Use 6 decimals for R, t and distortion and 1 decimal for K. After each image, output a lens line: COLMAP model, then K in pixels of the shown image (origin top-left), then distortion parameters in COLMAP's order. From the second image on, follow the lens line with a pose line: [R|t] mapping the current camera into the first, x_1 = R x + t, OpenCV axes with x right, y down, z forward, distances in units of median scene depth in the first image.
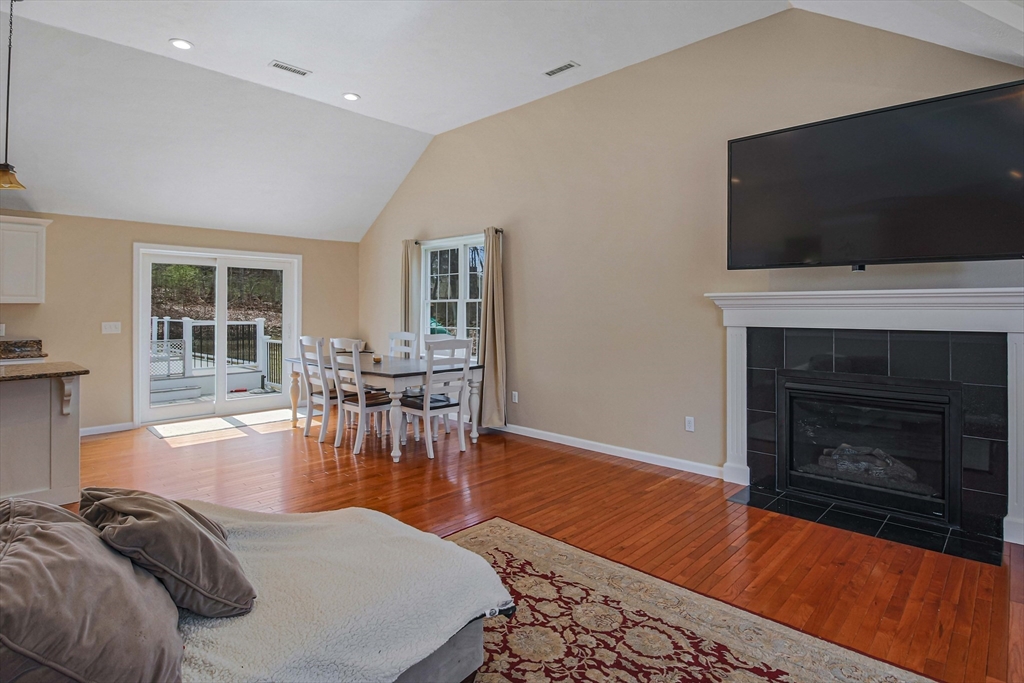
lens RADIAL K [[530.3, 0, 509.7], [0, 530.3, 306.4], [0, 0, 1]] dist [0.001212, -0.016416]
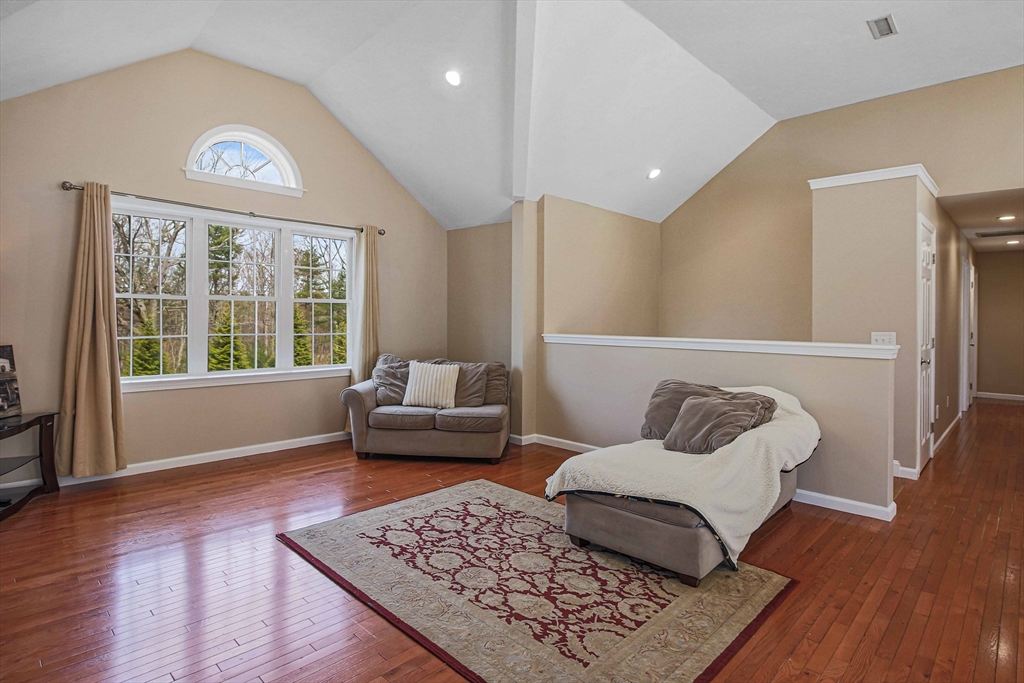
lens RADIAL K [[532.6, 0, 503.7], [0, 532.6, 316.4], [0, 0, 1]] dist [0.000826, -0.016135]
pose [[-0.999717, -0.007304, 0.022652, 0.036057], [-0.007521, 0.999926, -0.009521, 0.014154], [-0.022581, -0.009689, -0.999698, 0.909150]]
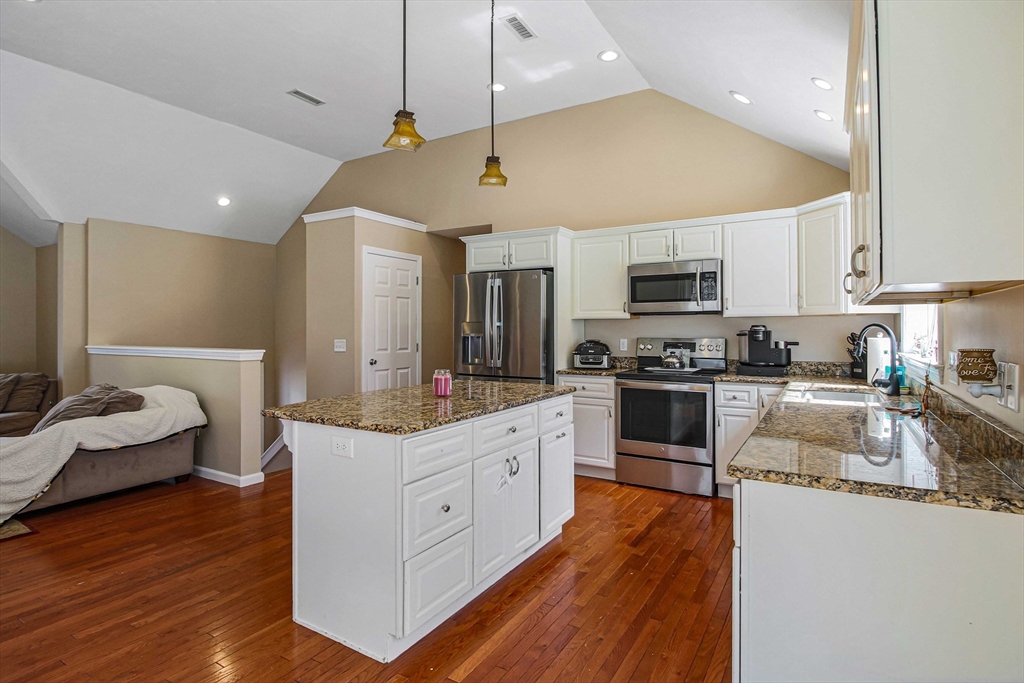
lens RADIAL K [[528.1, 0, 510.8], [0, 528.1, 325.3], [0, 0, 1]] dist [0.001010, -0.012495]
pose [[-0.976869, 0.002772, -0.213821, -0.636474], [0.005798, 0.999892, -0.013524, 0.014592], [0.213761, -0.014451, -0.976779, 1.145792]]
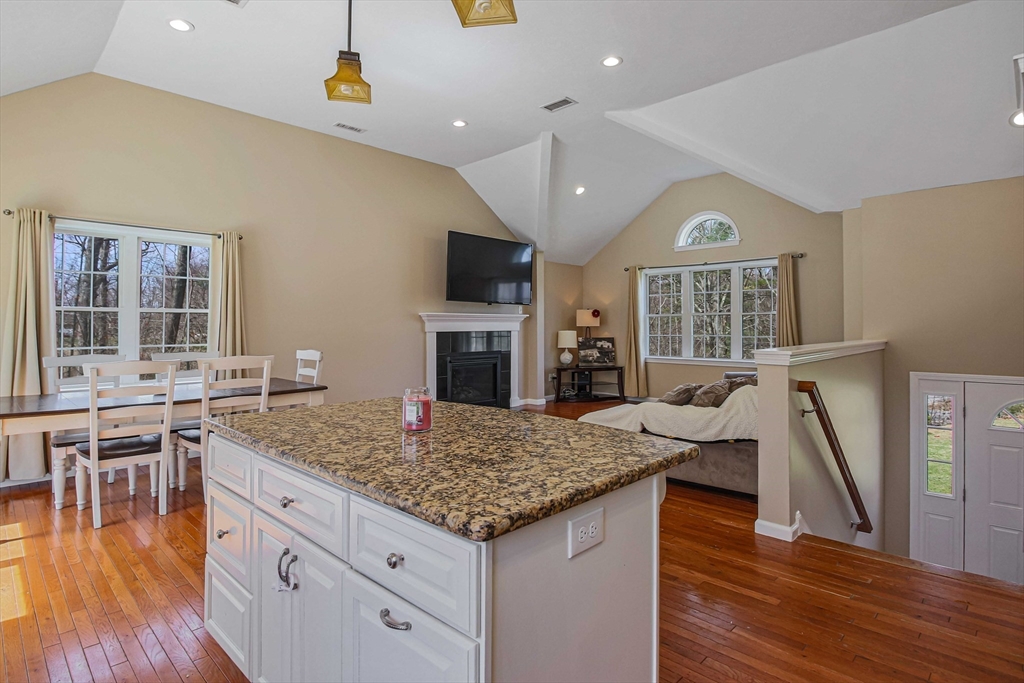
lens RADIAL K [[528.1, 0, 510.8], [0, 528.1, 325.3], [0, 0, 1]] dist [0.001010, -0.012495]
pose [[0.012592, -0.001425, 0.999920, -1.021147], [-0.004526, 0.999989, 0.001482, 0.009382], [-0.999910, -0.004545, 0.012585, 0.545412]]
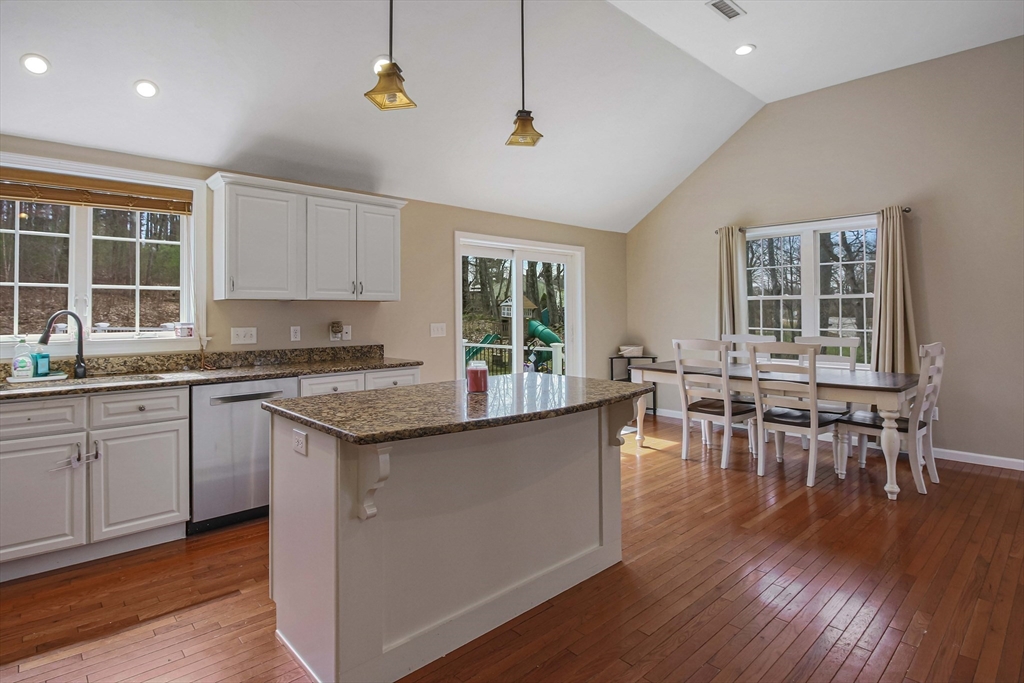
lens RADIAL K [[530.3, 0, 509.7], [0, 530.3, 306.4], [0, 0, 1]] dist [0.001212, -0.016416]
pose [[0.998028, -0.005315, -0.062542, -0.626973], [0.004952, 0.999970, -0.005961, 0.008506], [0.062572, 0.005639, 0.998025, 0.158346]]
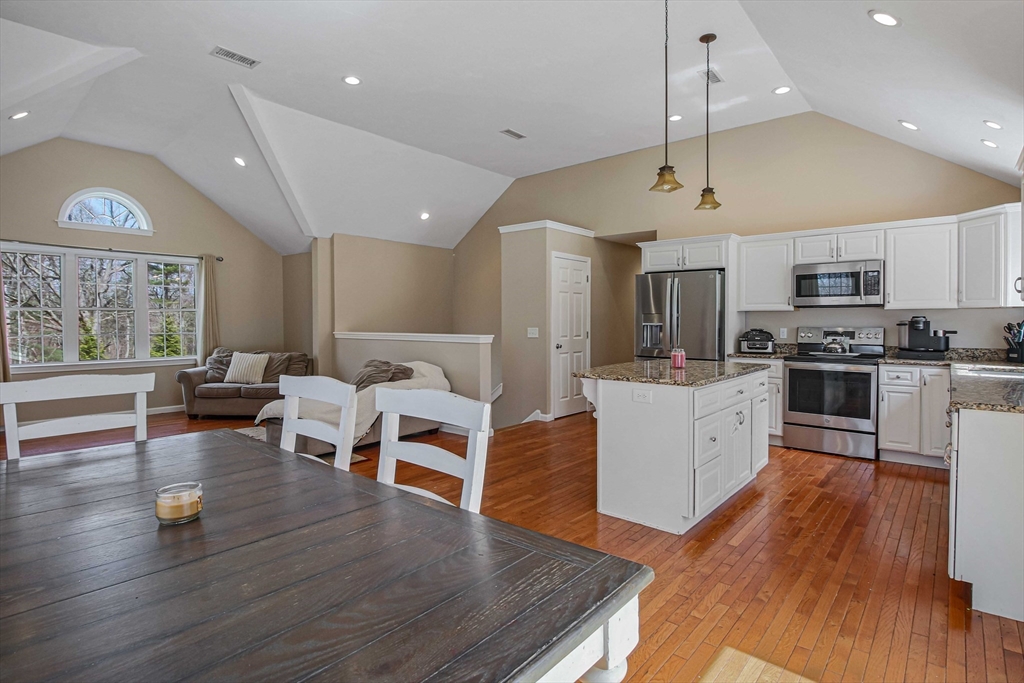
lens RADIAL K [[522.3, 0, 507.9], [0, 522.3, 327.9], [0, 0, 1]] dist [0.001340, -0.014492]
pose [[-0.998761, 0.003463, -0.049634, -0.410538], [0.003065, 0.999963, 0.008089, 0.016494], [0.049661, 0.007926, -0.998735, 1.321020]]
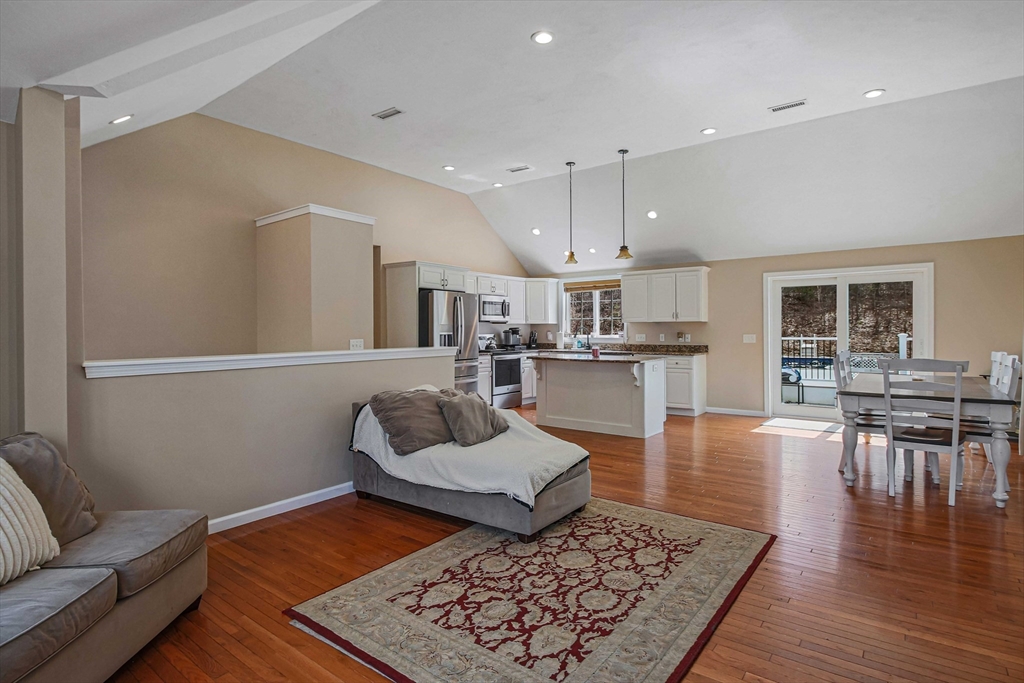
lens RADIAL K [[528.1, 0, 510.8], [0, 528.1, 325.3], [0, 0, 1]] dist [0.001010, -0.012495]
pose [[0.109354, -0.006549, -0.993981, 0.557617], [0.011751, 0.999917, -0.005295, 0.007249], [0.993933, -0.011102, 0.109422, 0.265352]]
